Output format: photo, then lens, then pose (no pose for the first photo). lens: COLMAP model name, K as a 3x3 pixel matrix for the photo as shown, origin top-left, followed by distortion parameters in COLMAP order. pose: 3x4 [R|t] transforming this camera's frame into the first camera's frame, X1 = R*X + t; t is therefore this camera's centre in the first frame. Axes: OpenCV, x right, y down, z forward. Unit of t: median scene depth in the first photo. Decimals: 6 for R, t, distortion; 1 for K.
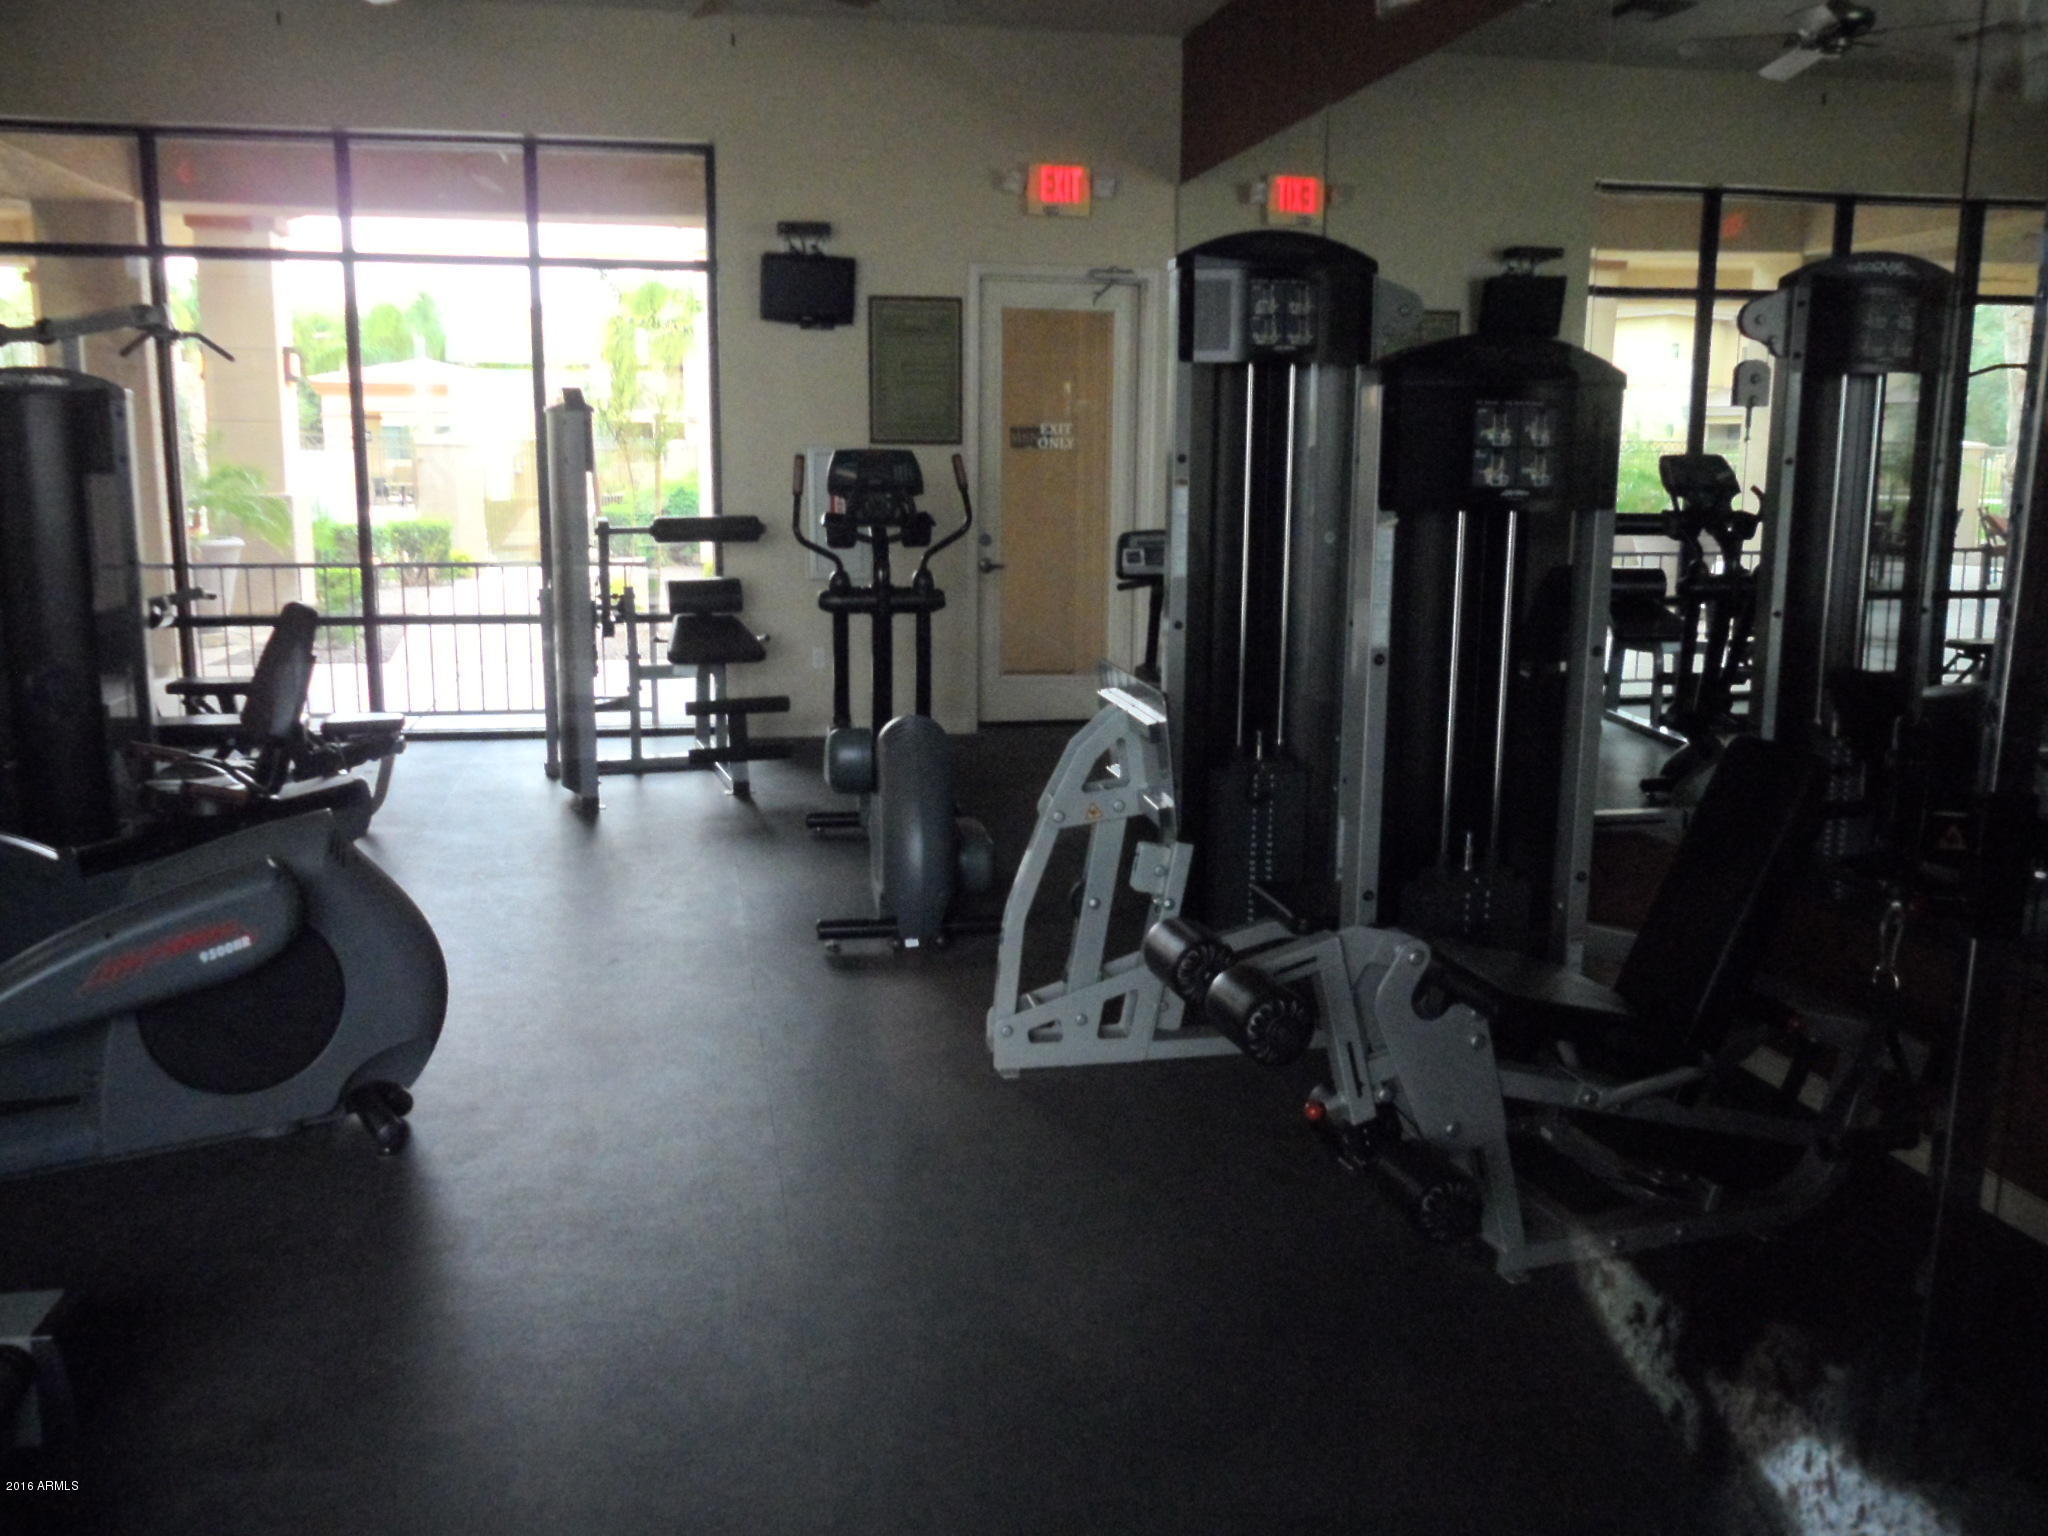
lens RADIAL K [[1698.2, 0, 1024.0], [0, 1698.2, 768.0], [0, 0, 1]] dist [0.004038, -0.000399]
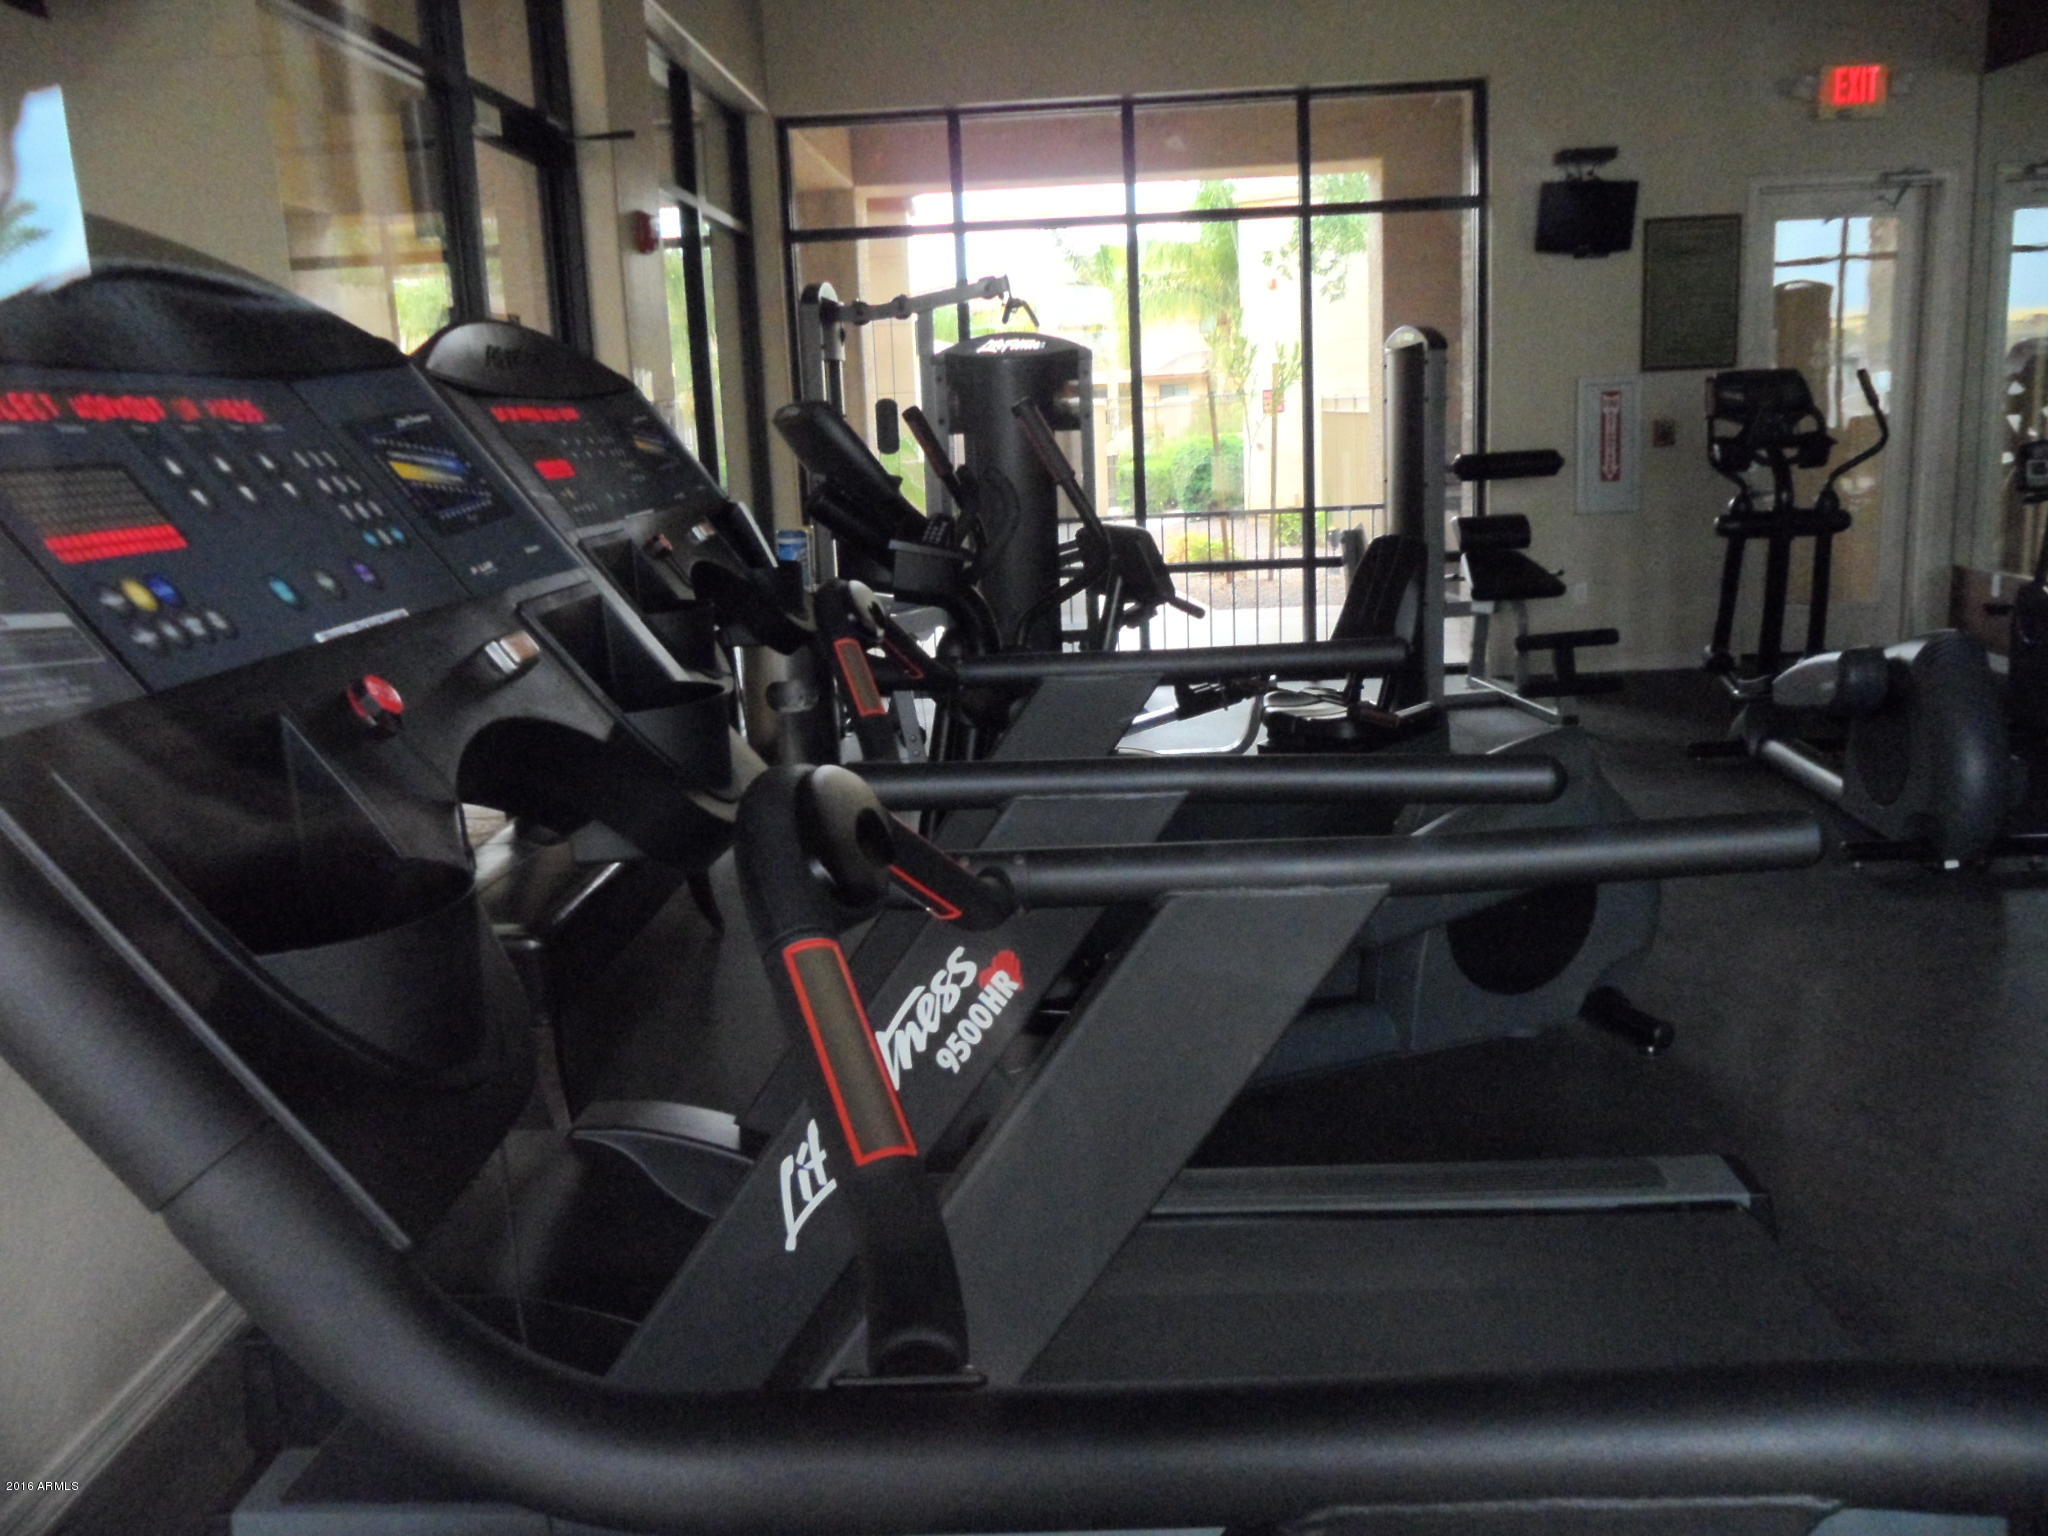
lens RADIAL K [[1714.1, 0, 1024.0], [0, 1714.1, 768.0], [0, 0, 1]] dist [-0.004104, 0.048167]
pose [[0.981134, -0.014888, -0.192755, -0.258814], [0.019836, 0.999521, 0.023762, 0.008277], [0.192309, -0.027138, 0.980959, -0.051330]]
